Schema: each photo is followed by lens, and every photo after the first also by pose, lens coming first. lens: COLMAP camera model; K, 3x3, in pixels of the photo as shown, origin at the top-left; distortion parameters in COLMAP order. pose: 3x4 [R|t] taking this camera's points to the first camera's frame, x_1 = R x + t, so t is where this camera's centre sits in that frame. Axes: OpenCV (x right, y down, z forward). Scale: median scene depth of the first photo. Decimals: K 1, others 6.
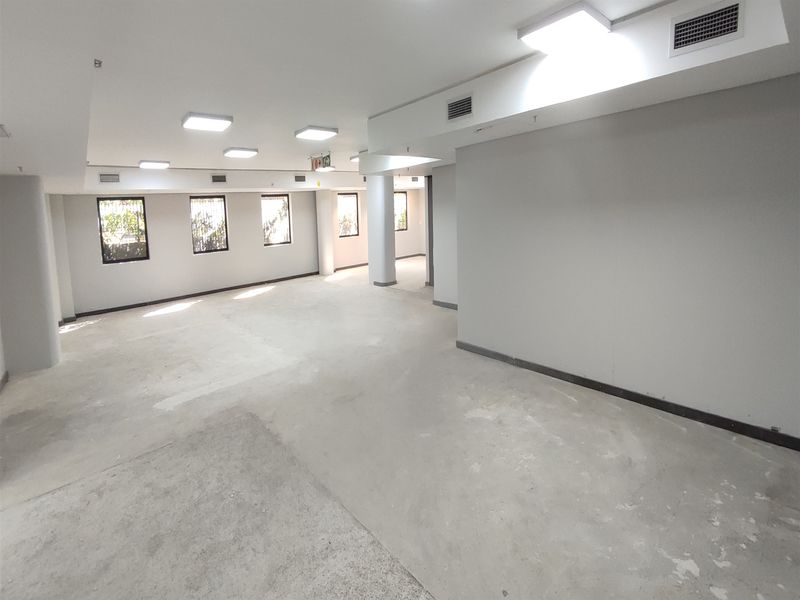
lens RADIAL K [[360.0, 0, 398.9], [0, 360.0, 295.2], [0, 0, 1]] dist [0.000159, 0.000642]
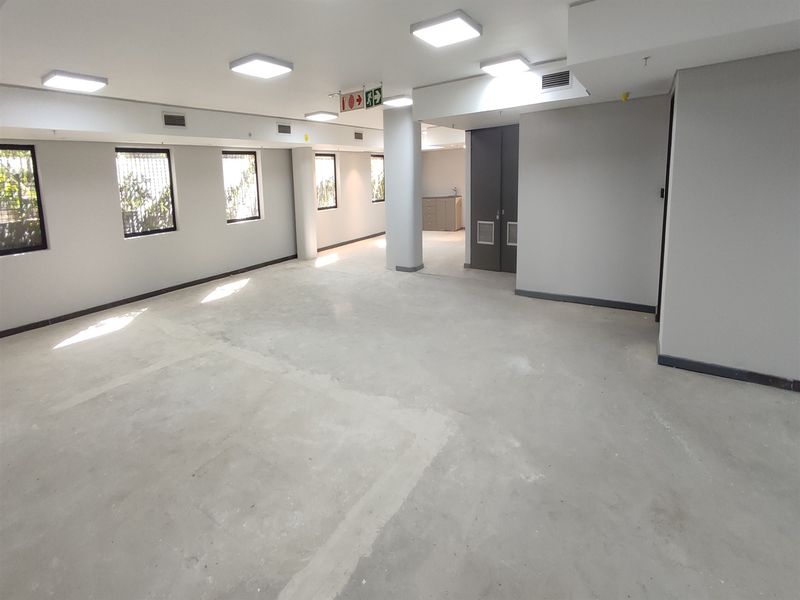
lens RADIAL K [[361.8, 0, 403.8], [0, 361.8, 272.5], [0, 0, 1]] dist [-0.009187, 0.000194]
pose [[0.964262, -0.055481, 0.259078, -0.249908], [0.052321, 0.998448, 0.019082, -0.036851], [-0.259734, -0.004845, 0.965668, 0.235439]]
